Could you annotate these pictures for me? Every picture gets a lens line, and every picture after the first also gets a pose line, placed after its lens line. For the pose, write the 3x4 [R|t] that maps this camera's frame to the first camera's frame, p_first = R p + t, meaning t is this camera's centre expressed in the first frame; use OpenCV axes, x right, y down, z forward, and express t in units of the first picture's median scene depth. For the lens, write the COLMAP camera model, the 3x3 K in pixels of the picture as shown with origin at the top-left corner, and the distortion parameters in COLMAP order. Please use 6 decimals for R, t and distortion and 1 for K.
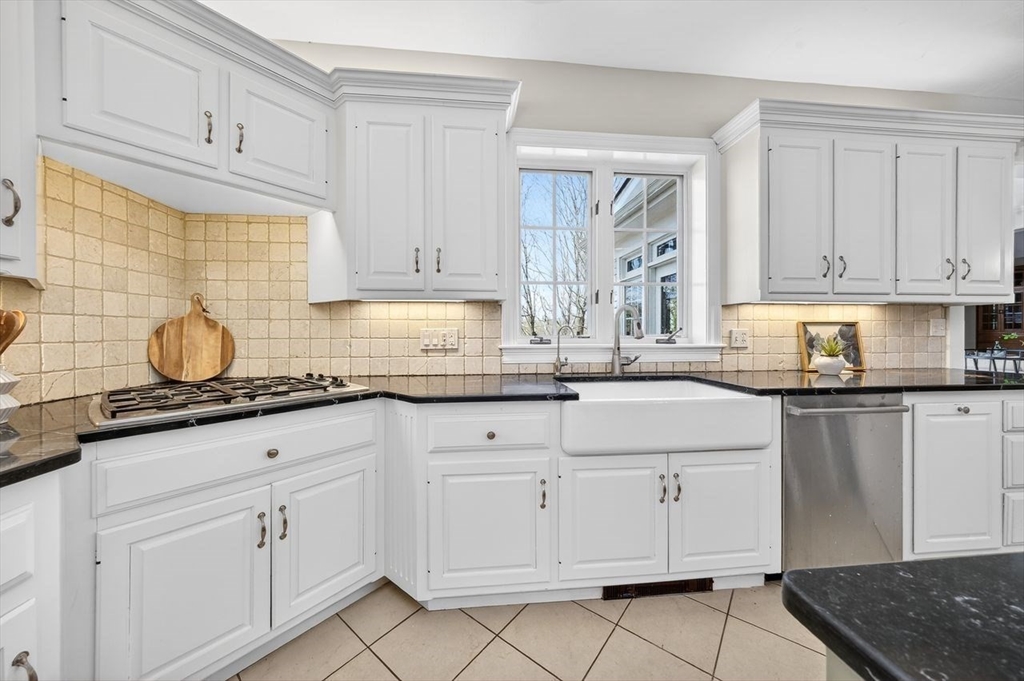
lens RADIAL K [[357.9, 0, 507.9], [0, 357.9, 334.1], [0, 0, 1]] dist [0.000401, -0.000287]
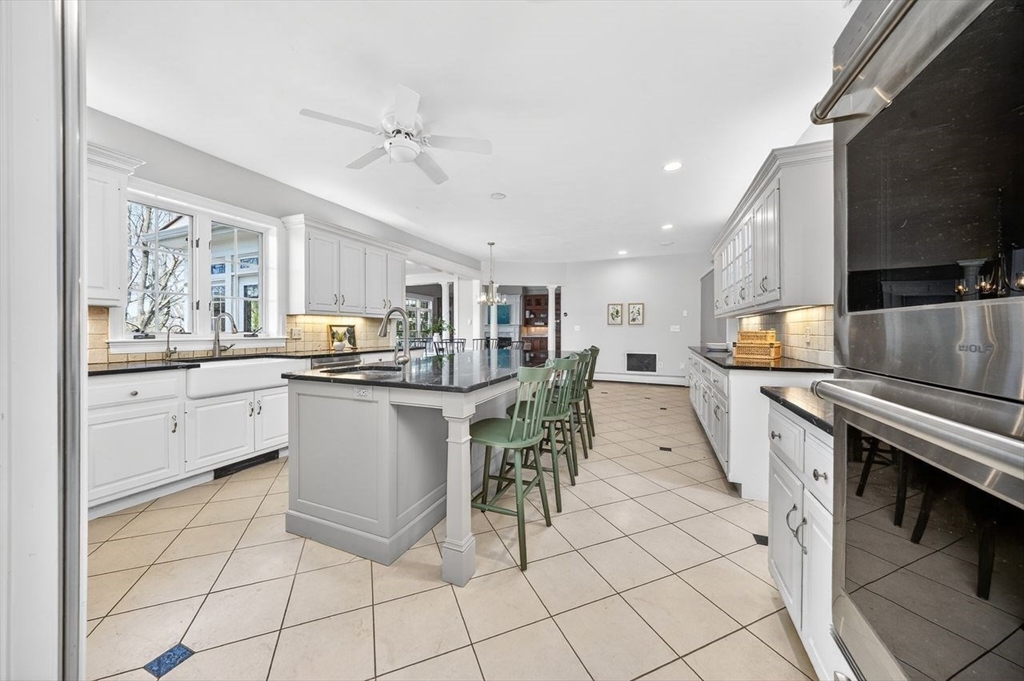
lens RADIAL K [[357.9, 0, 507.7], [0, 357.9, 332.2], [0, 0, 1]] dist [0.000401, -0.000287]
pose [[0.496828, -0.003284, 0.867843, -0.415726], [0.000292, 0.999993, 0.003617, -0.001040], [-0.867849, -0.001544, 0.496826, -0.870539]]
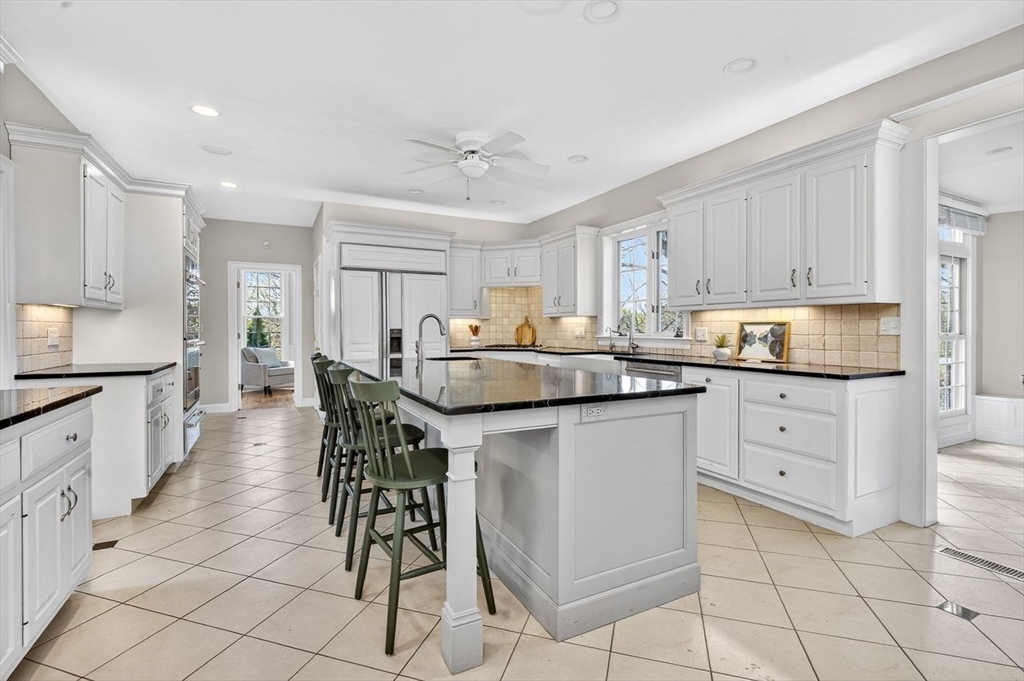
lens RADIAL K [[459.1, 0, 512.8], [0, 459.1, 334.4], [0, 0, 1]] dist [-0.001091, 0.000569]
pose [[0.370630, 0.012051, -0.928702, 2.227291], [-0.005349, 0.999927, 0.010840, -0.004262], [0.928765, 0.000950, 0.370667, -0.424447]]
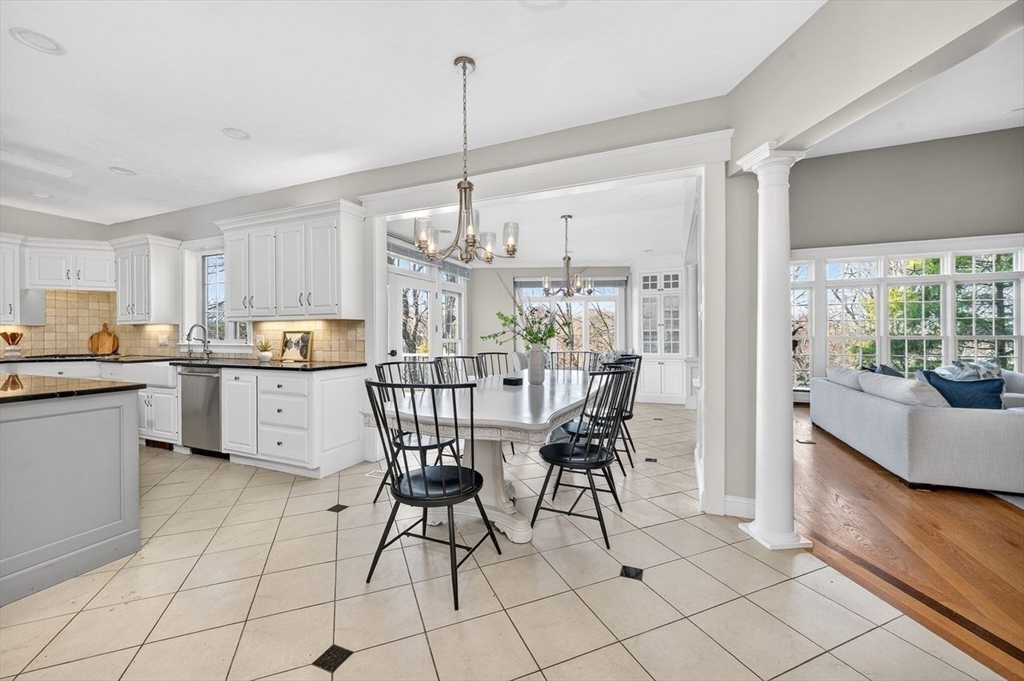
lens RADIAL K [[392.7, 0, 511.2], [0, 392.7, 337.9], [0, 0, 1]] dist [-0.003698, 0.001391]
pose [[0.875902, 0.001492, -0.482487, 2.838271], [-0.001383, 0.999999, 0.000581, -0.006572], [0.482487, 0.000159, 0.875903, -0.102123]]
